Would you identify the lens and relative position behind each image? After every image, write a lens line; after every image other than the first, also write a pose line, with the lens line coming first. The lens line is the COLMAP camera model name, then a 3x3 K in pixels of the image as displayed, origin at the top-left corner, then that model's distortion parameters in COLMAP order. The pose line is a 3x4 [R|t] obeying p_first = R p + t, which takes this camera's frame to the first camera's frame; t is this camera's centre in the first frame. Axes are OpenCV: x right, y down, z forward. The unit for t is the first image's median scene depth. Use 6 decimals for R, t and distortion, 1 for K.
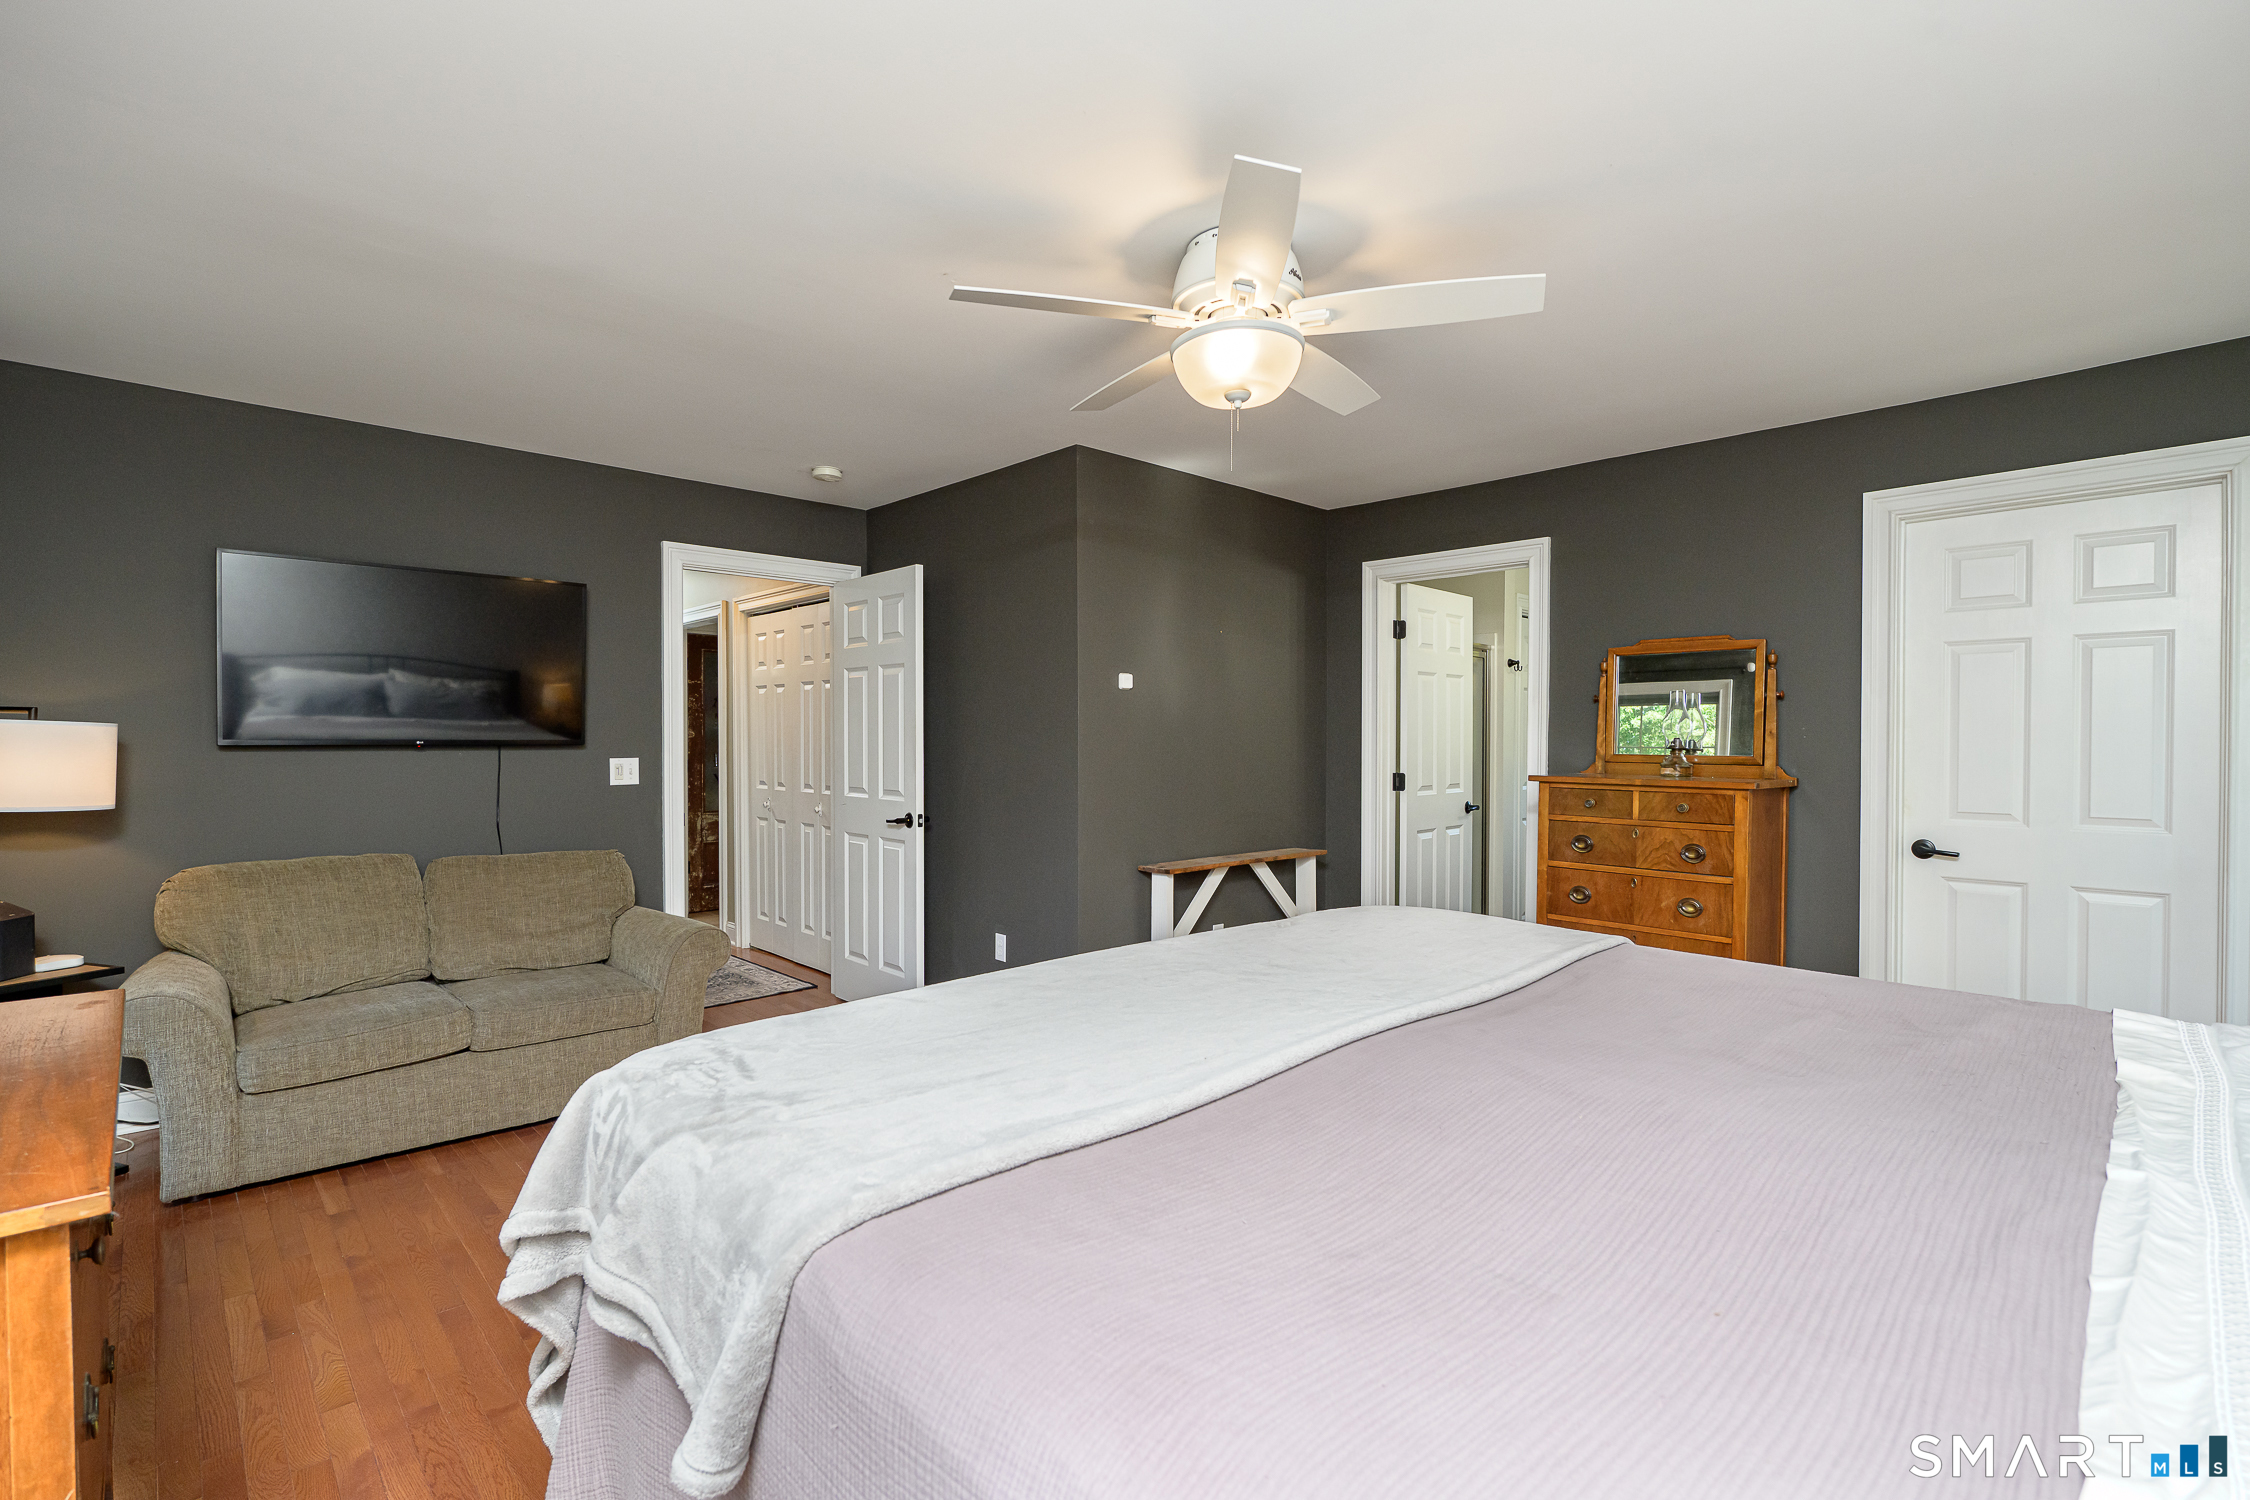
lens RADIAL K [[1012.3, 0, 1121.2], [0, 1012.3, 750.8], [0, 0, 1]] dist [-0.003227, -0.001008]
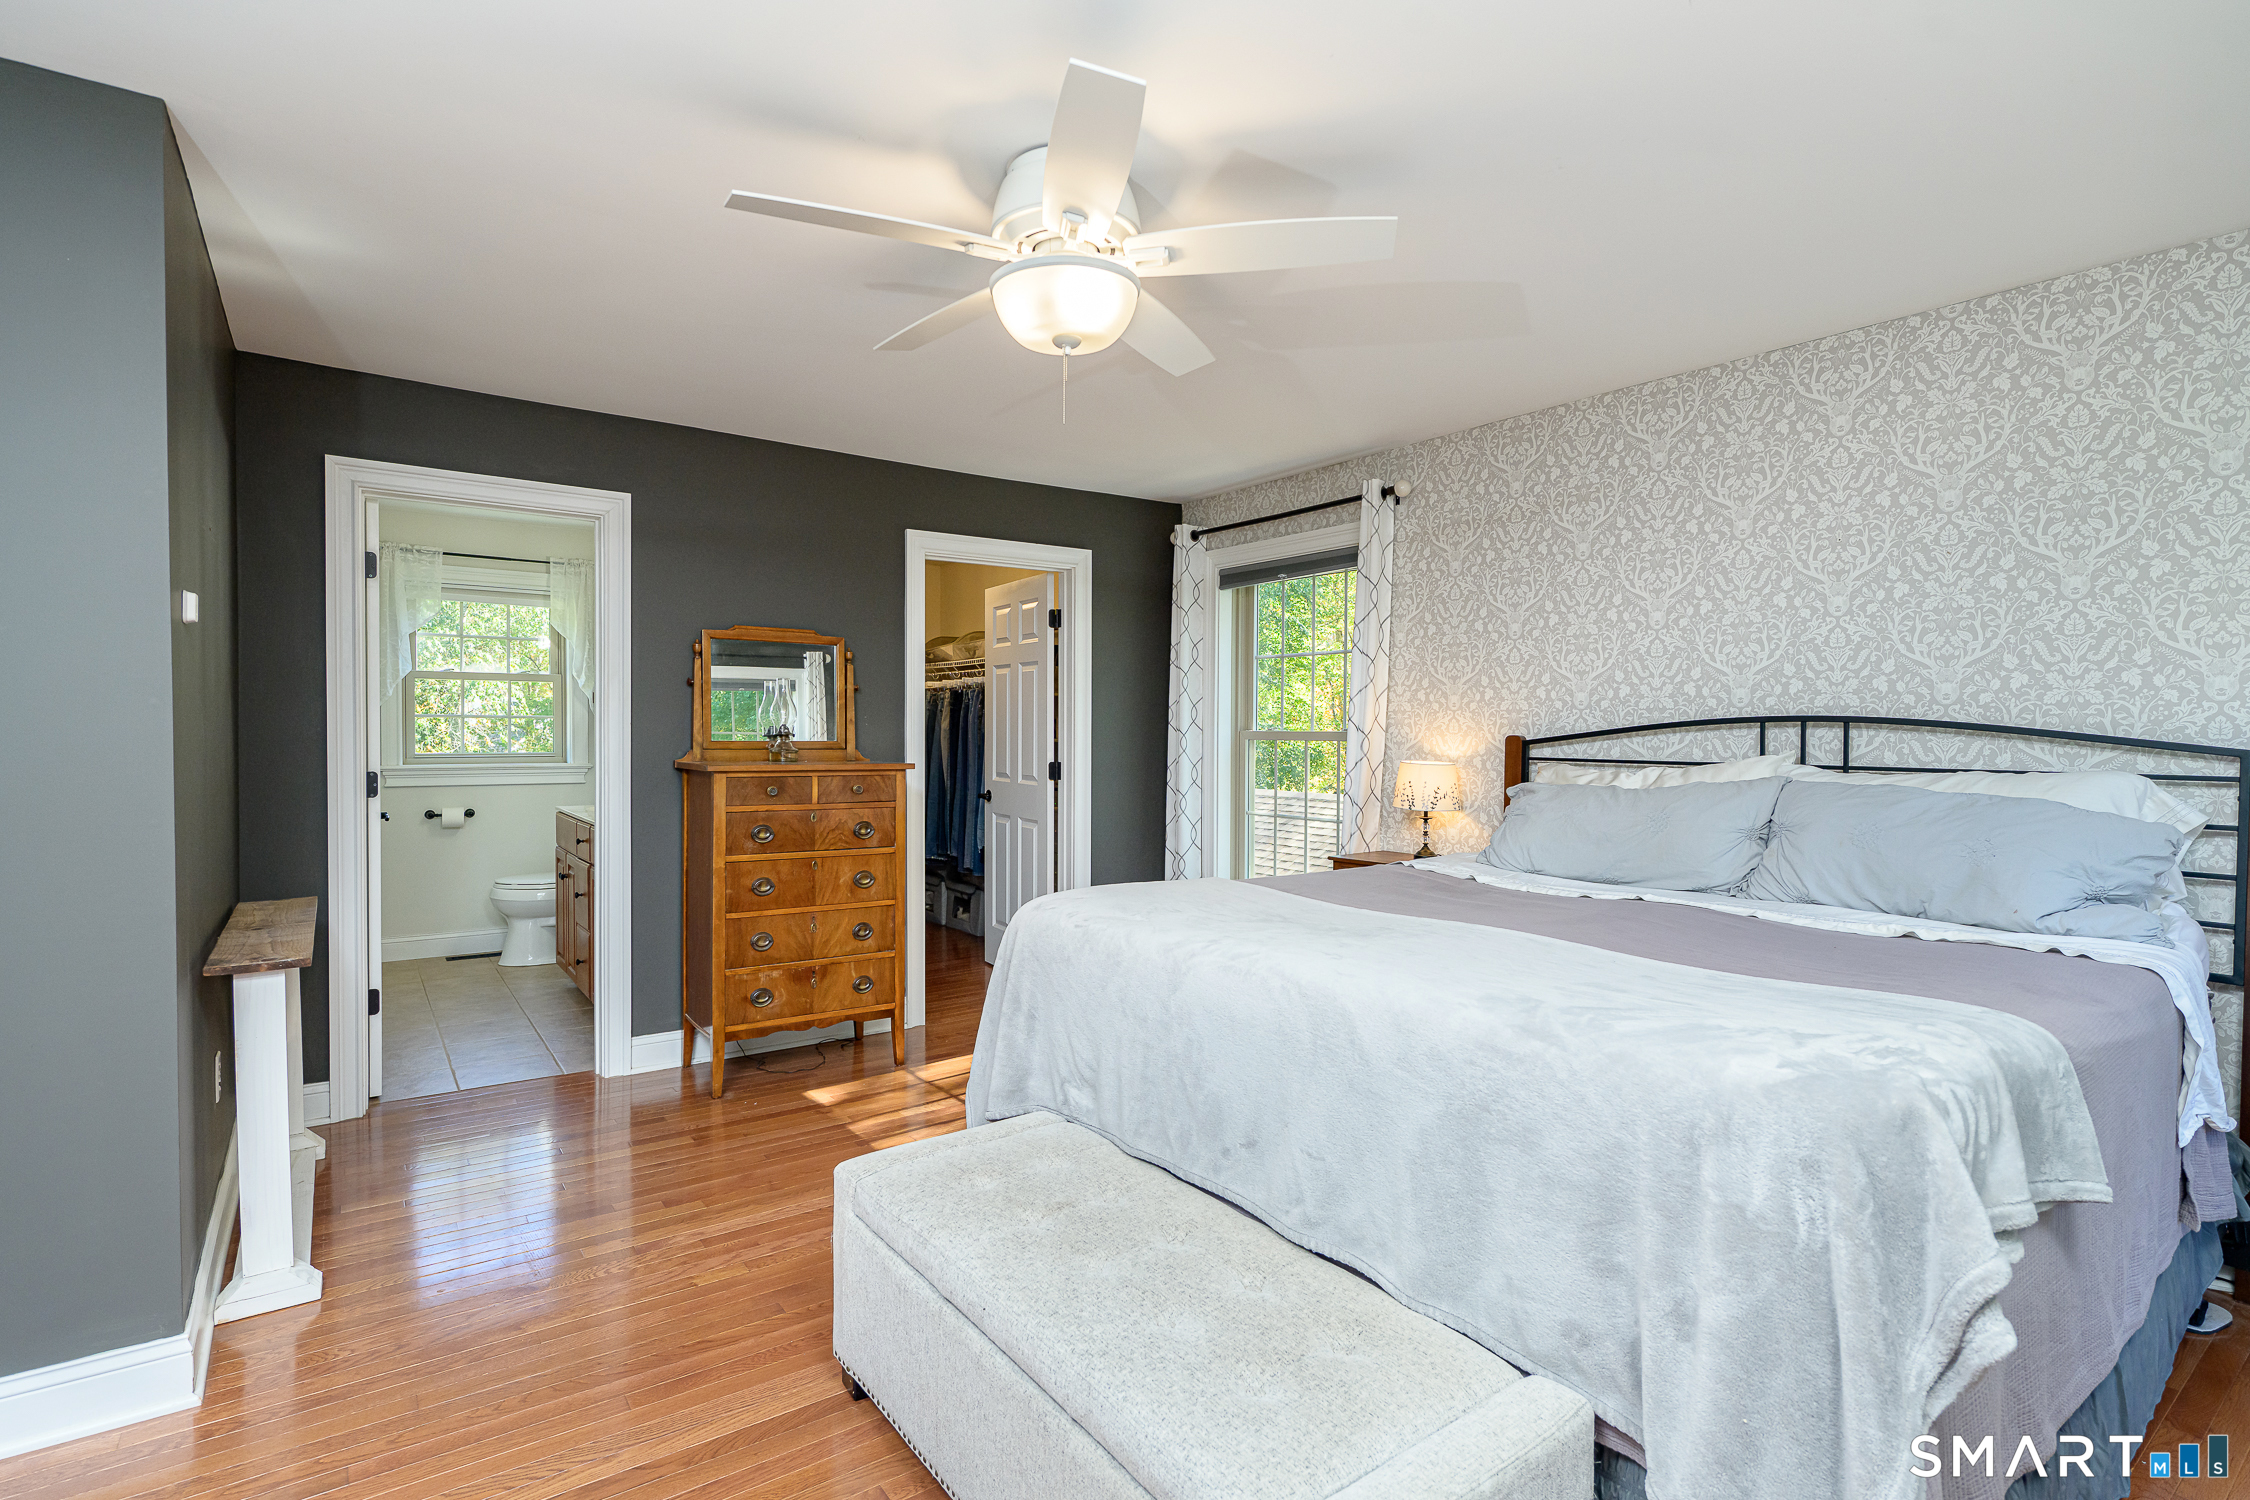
lens RADIAL K [[1093.2, 0, 1125.0], [0, 1093.2, 750.0], [0, 0, 1]] dist [-0.001442, -0.000232]
pose [[0.125758, -0.019435, 0.991871, -0.539901], [0.008056, 0.999795, 0.018569, -0.004457], [-0.992028, 0.005655, 0.125889, 0.531273]]
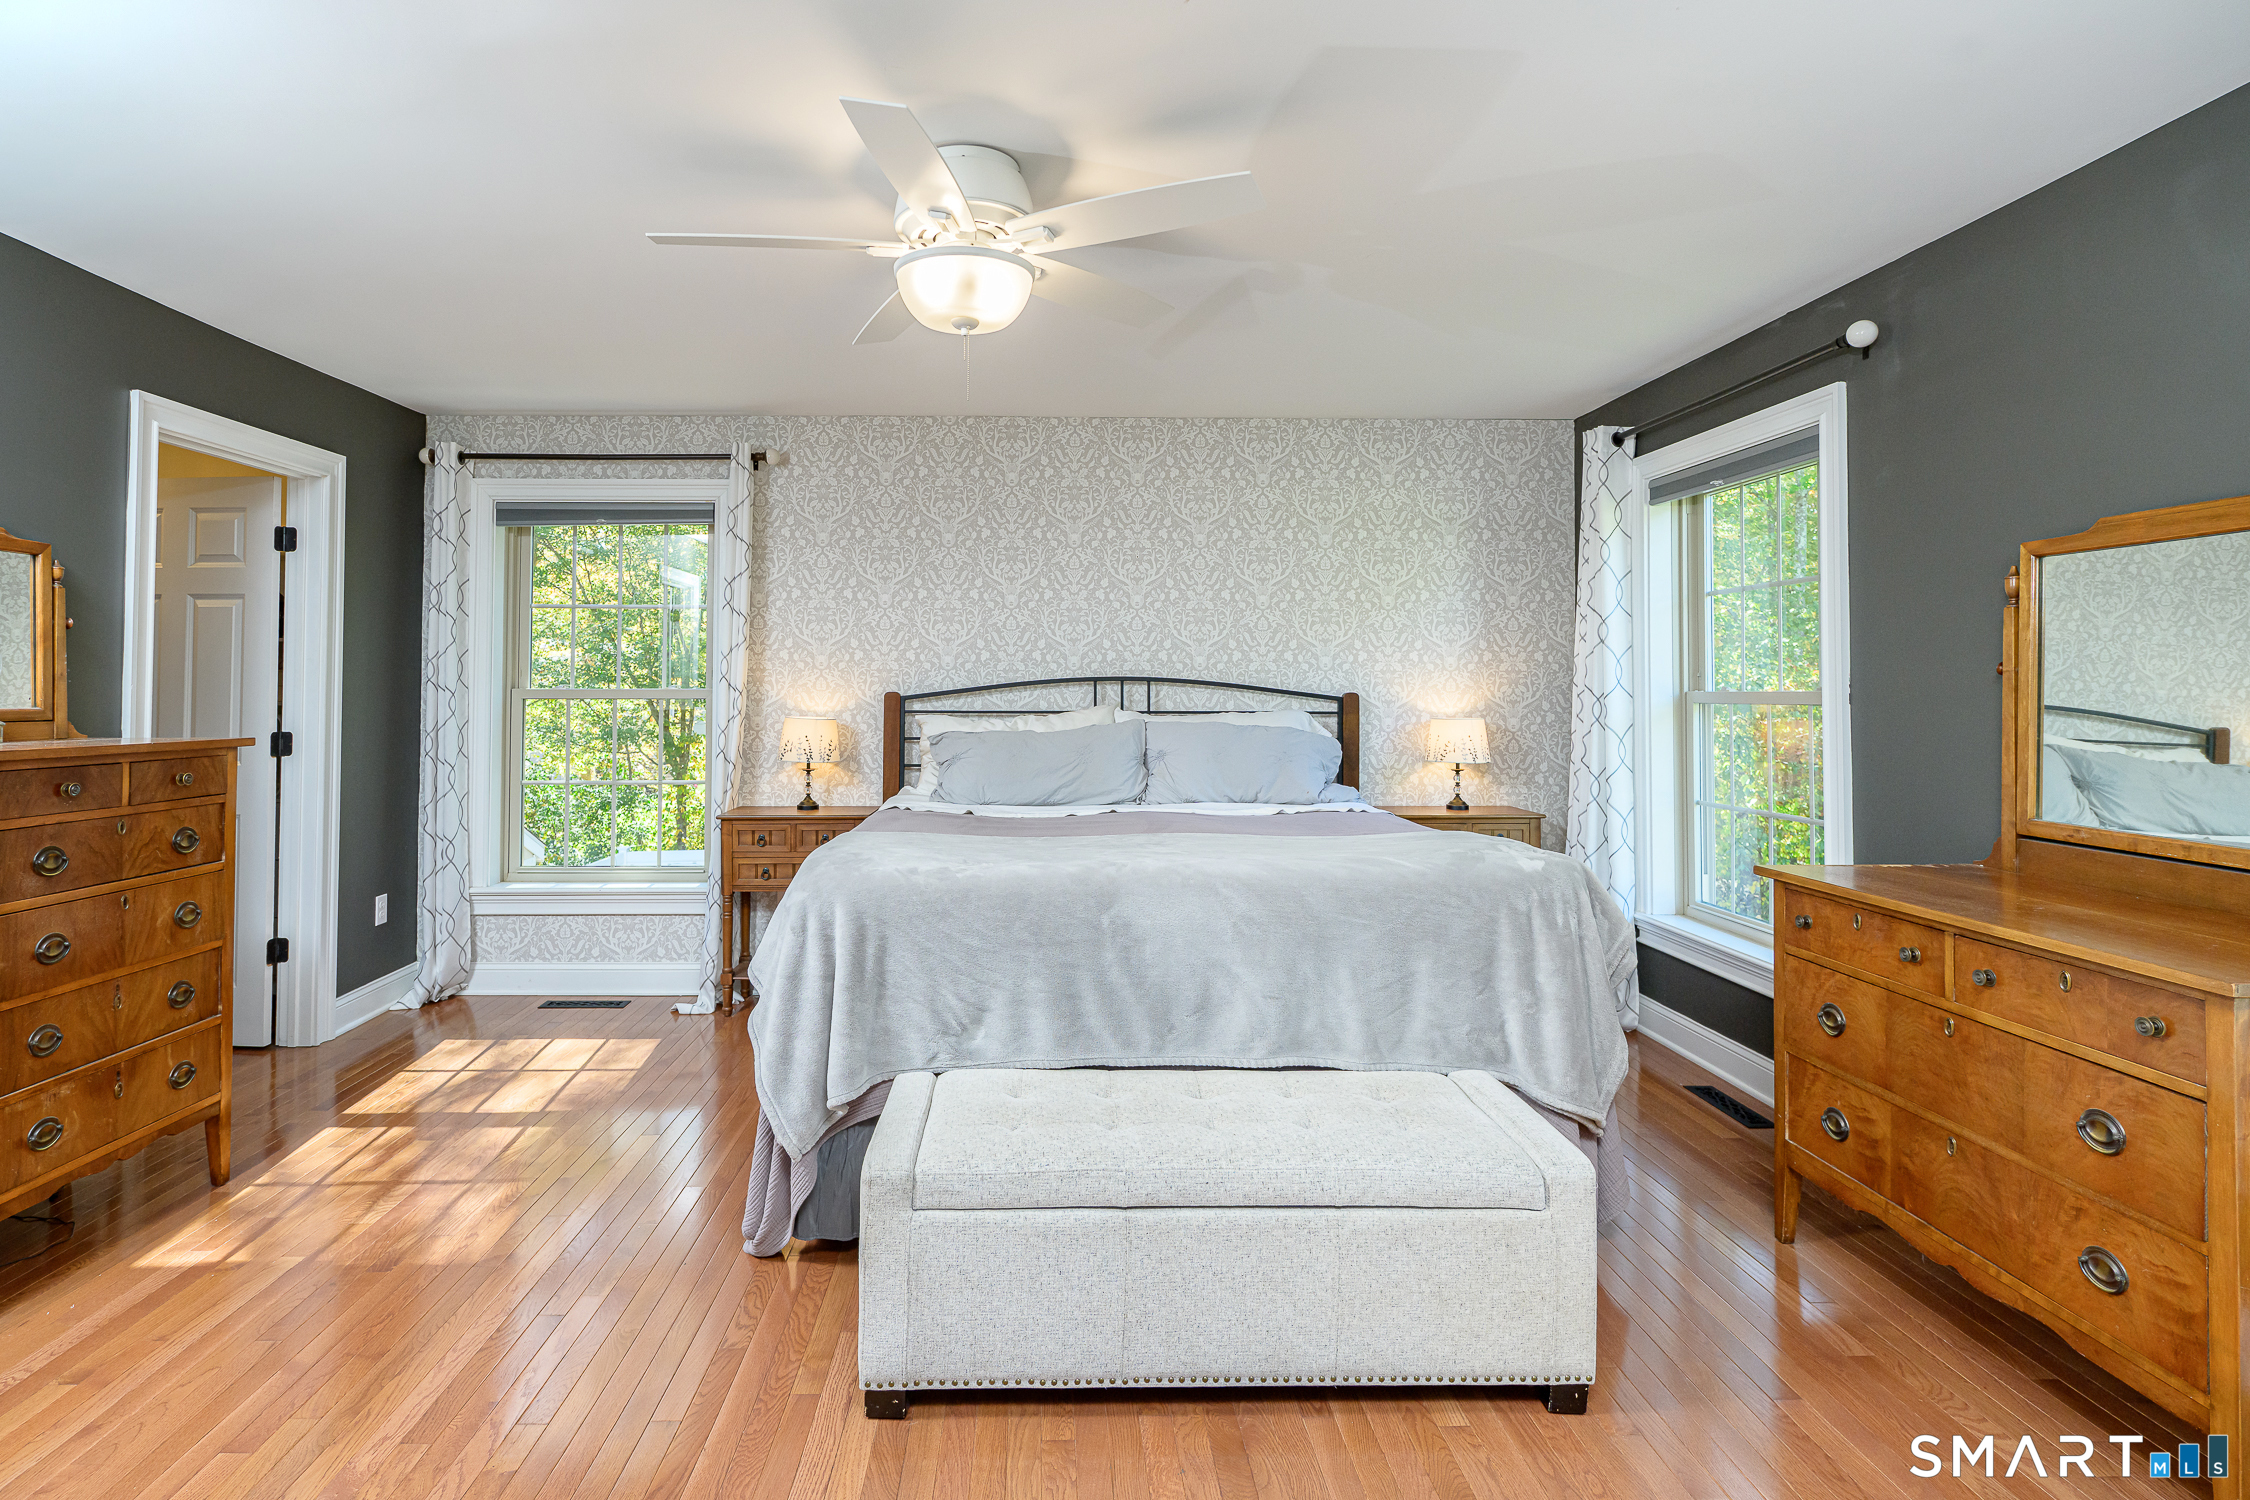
lens RADIAL K [[1116.4, 0, 1053.6], [0, 1116.4, 665.0], [0, 0, 1]] dist [-0.000555, -0.000137]
pose [[-0.732481, 0.012882, 0.680665, -0.417882], [0.007147, 0.999911, -0.011233, -0.010744], [-0.680750, -0.003364, -0.732508, 1.090226]]
